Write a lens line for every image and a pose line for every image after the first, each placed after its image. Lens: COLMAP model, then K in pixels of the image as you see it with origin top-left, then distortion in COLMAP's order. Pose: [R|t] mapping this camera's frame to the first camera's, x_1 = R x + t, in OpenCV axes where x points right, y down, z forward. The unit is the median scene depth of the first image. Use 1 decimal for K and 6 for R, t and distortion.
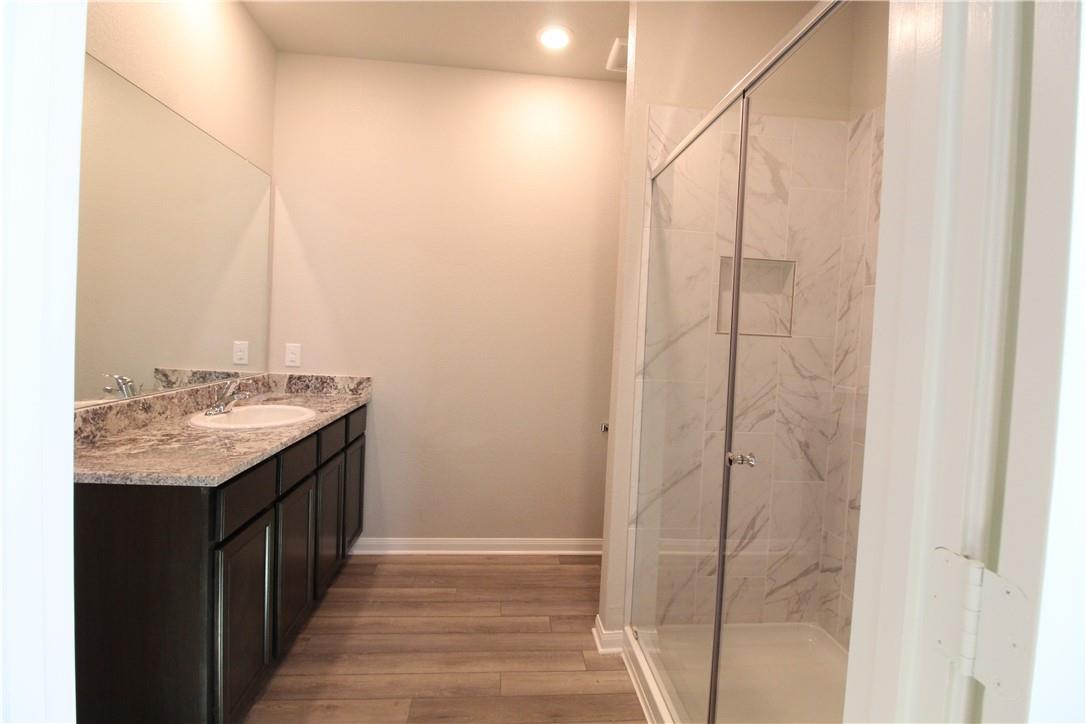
lens RADIAL K [[504.0, 0, 544.3], [0, 504.0, 356.1], [0, 0, 1]] dist [-0.008512, -0.001354]
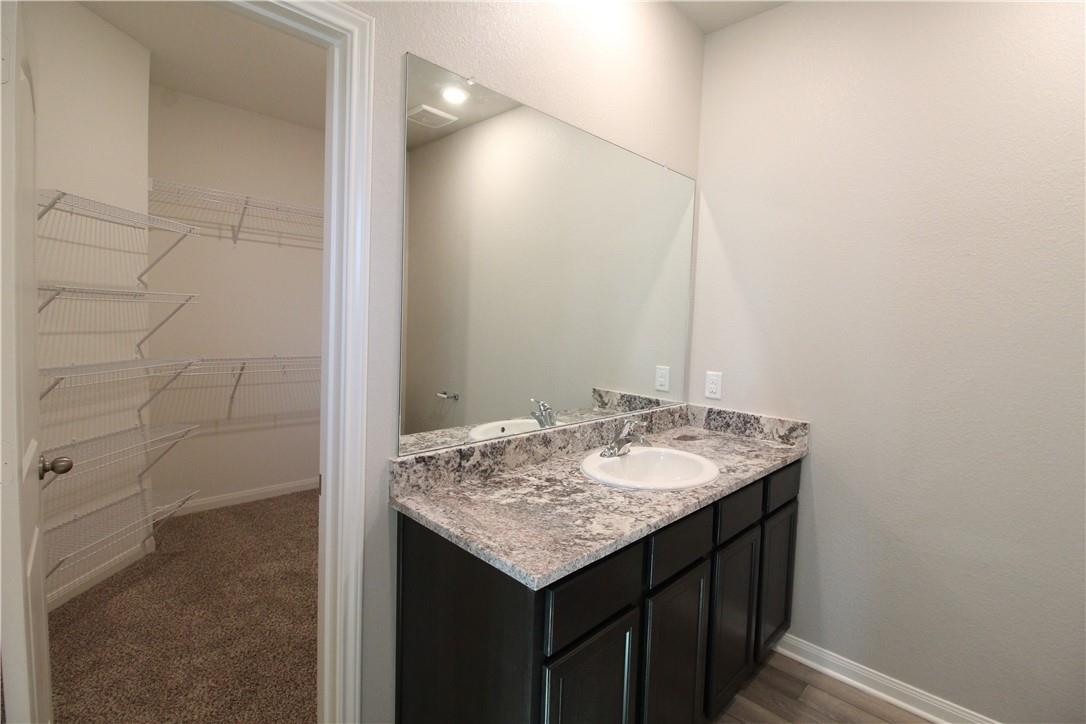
lens RADIAL K [[504.0, 0, 549.8], [0, 504.0, 344.6], [0, 0, 1]] dist [-0.008512, -0.001354]
pose [[0.648763, 0.015799, -0.760826, -0.041454], [-0.043346, 0.998928, -0.016218, -0.055031], [0.759755, 0.043500, 0.648753, 0.289506]]
